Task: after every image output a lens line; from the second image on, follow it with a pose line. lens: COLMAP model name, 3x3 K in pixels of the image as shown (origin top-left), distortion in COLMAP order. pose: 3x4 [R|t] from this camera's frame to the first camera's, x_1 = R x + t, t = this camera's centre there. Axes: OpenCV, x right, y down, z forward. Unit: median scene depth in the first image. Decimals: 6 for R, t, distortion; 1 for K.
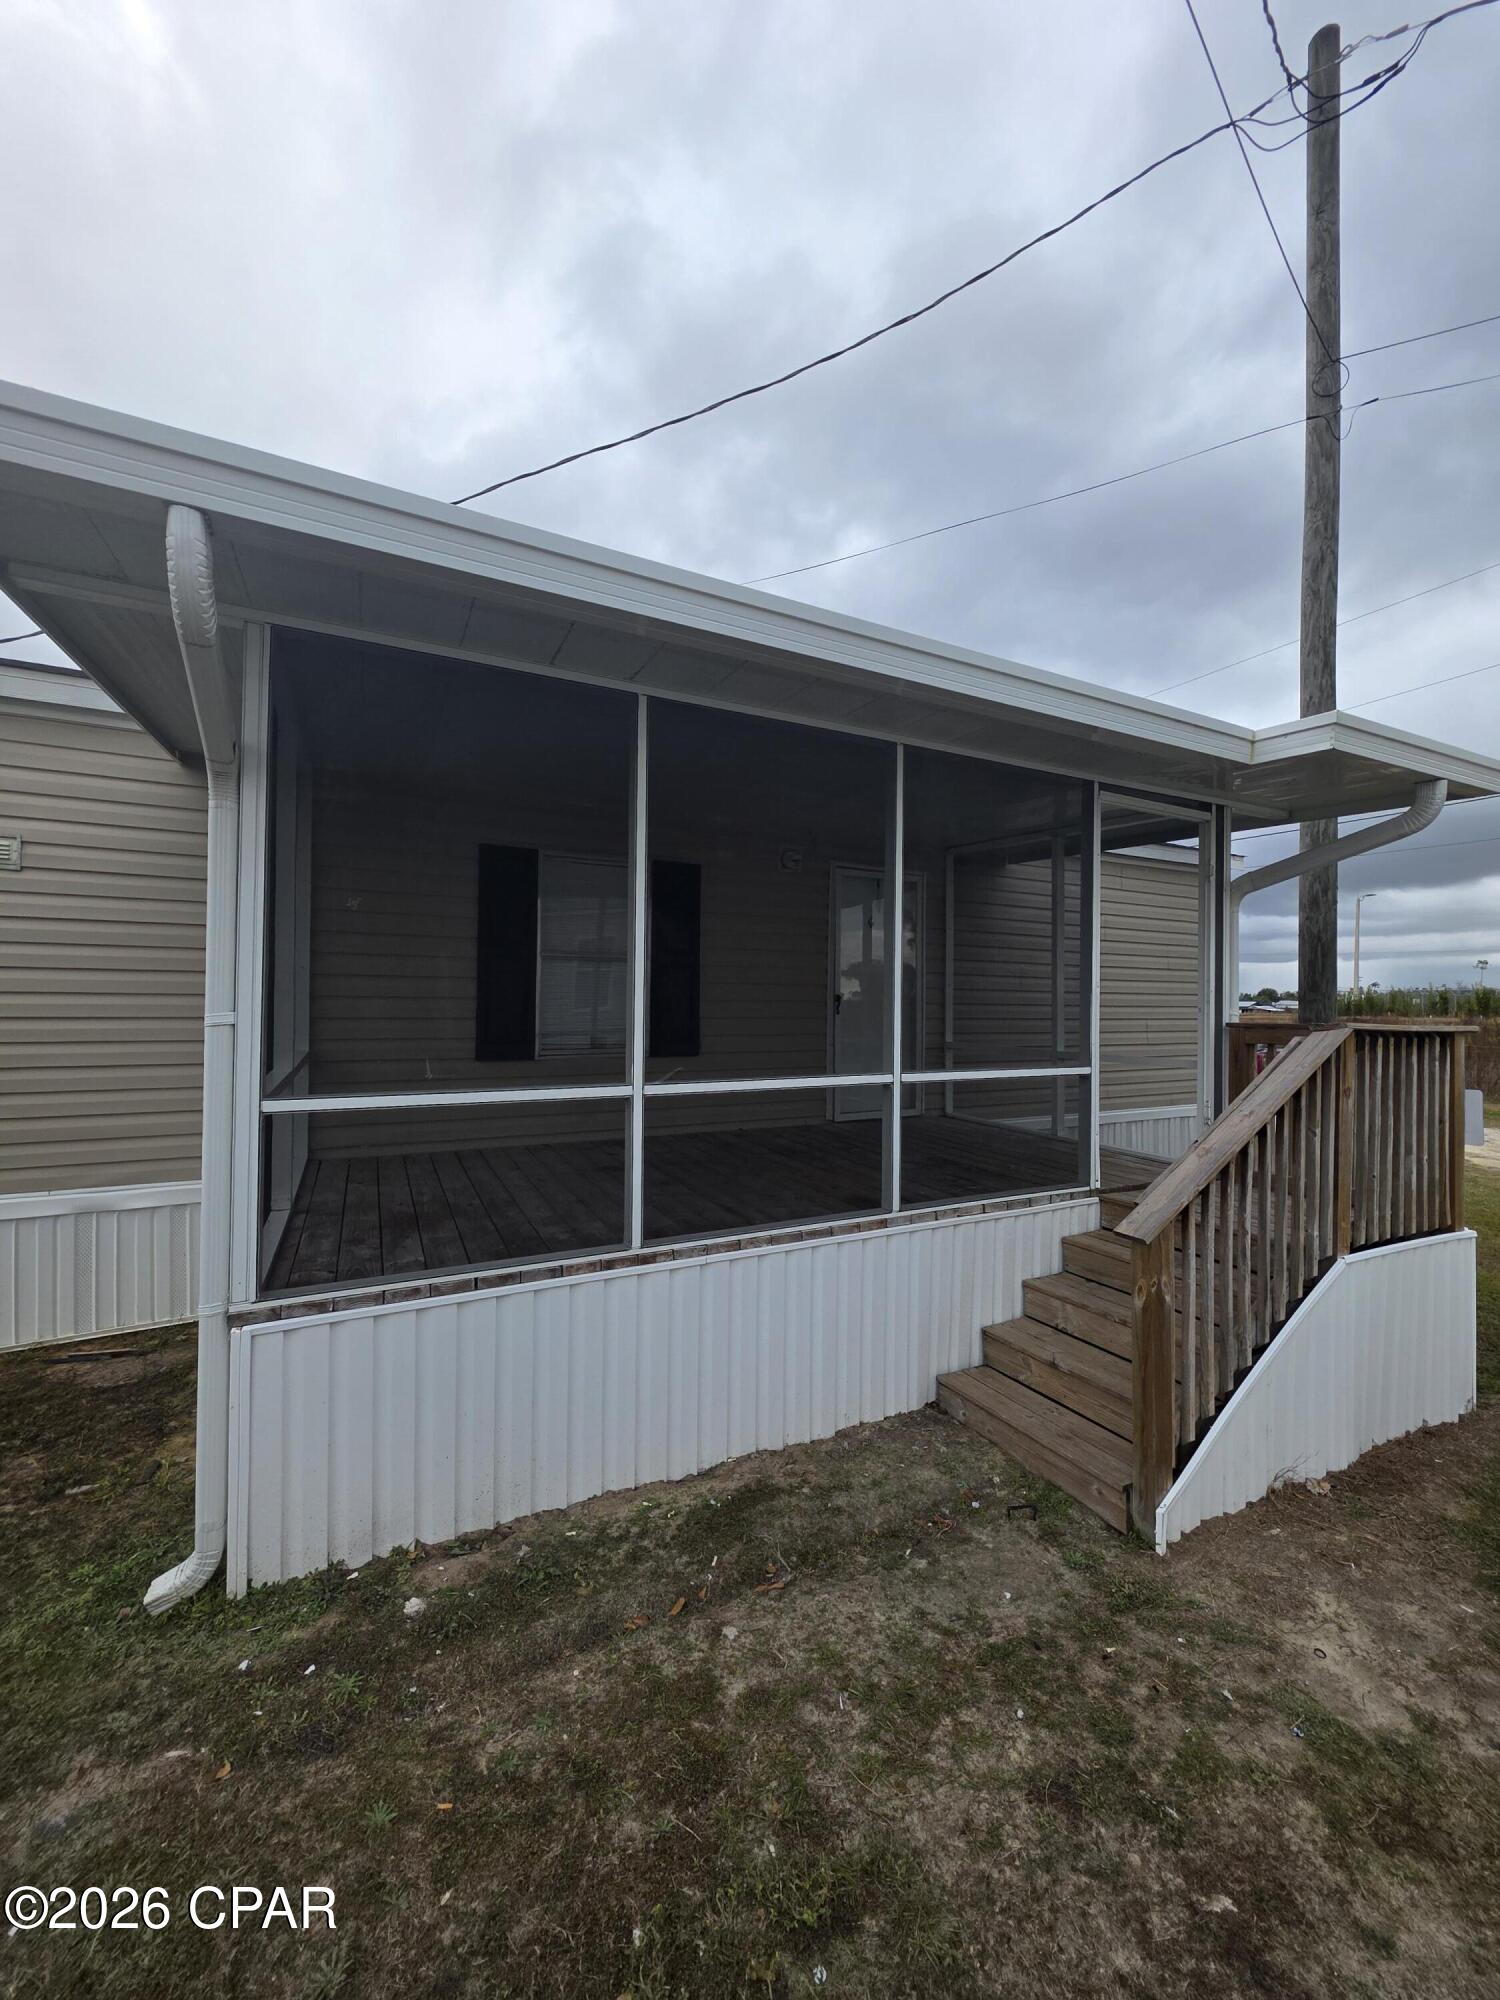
lens RADIAL K [[799.5, 0, 747.2], [0, 799.5, 1014.1], [0, 0, 1]] dist [-0.002380, -0.000399]
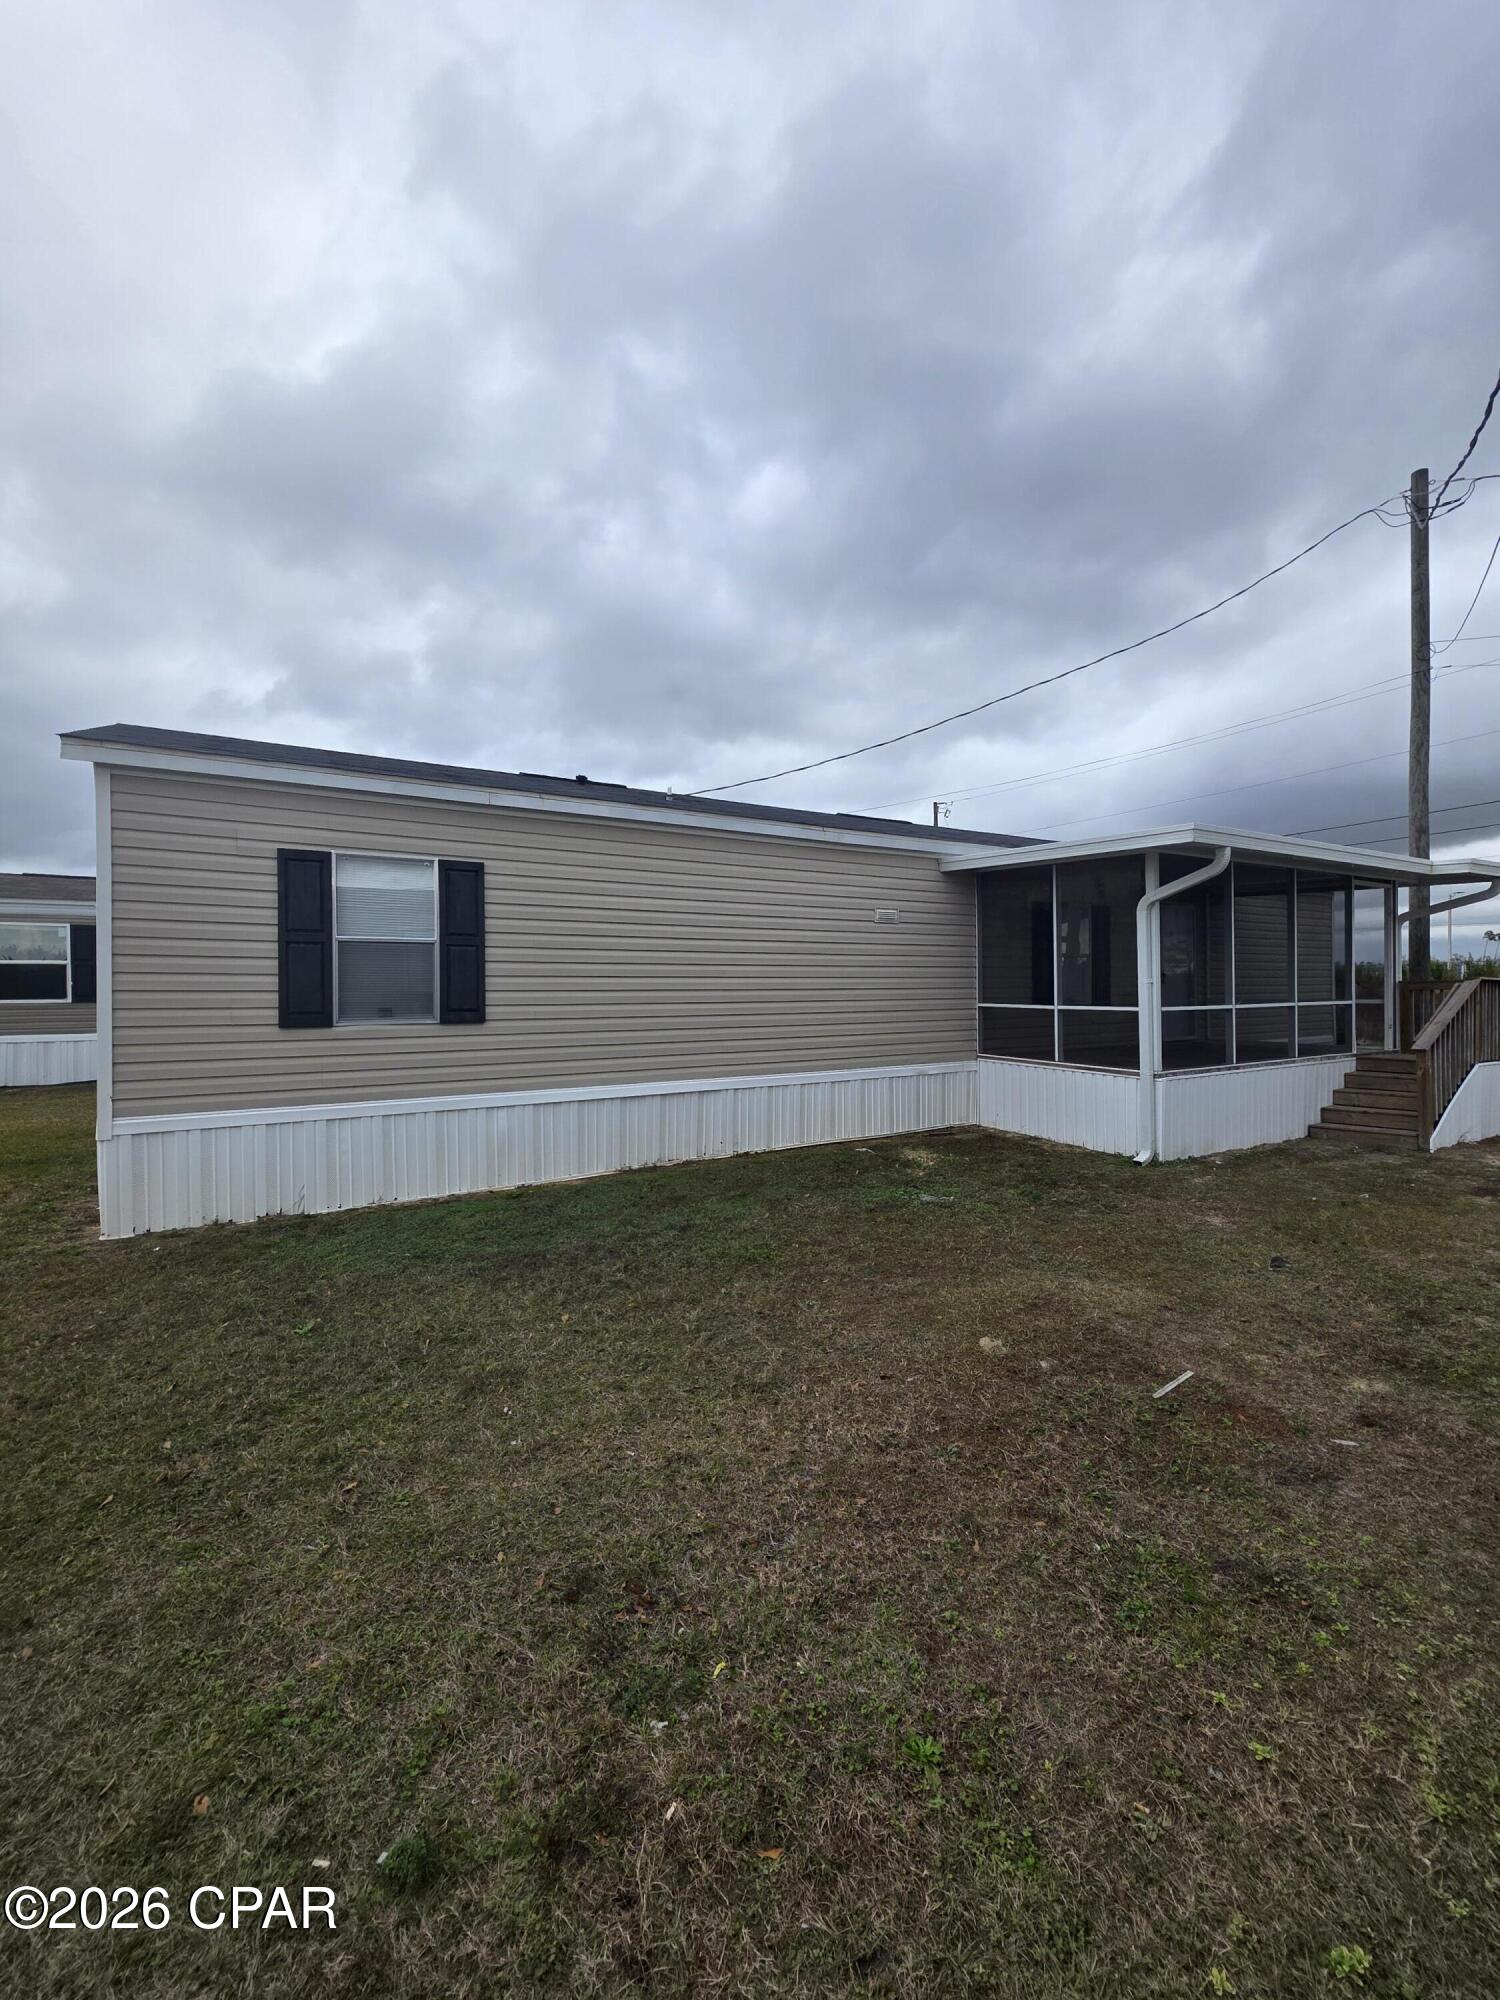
lens RADIAL K [[799.5, 0, 752.0], [0, 799.5, 992.0], [0, 0, 1]] dist [-0.002380, -0.000399]
pose [[0.999273, -0.017698, 0.033781, -1.728592], [0.017707, 0.999843, 0.000019, 0.014515], [-0.033776, 0.000580, 0.999429, -1.557792]]
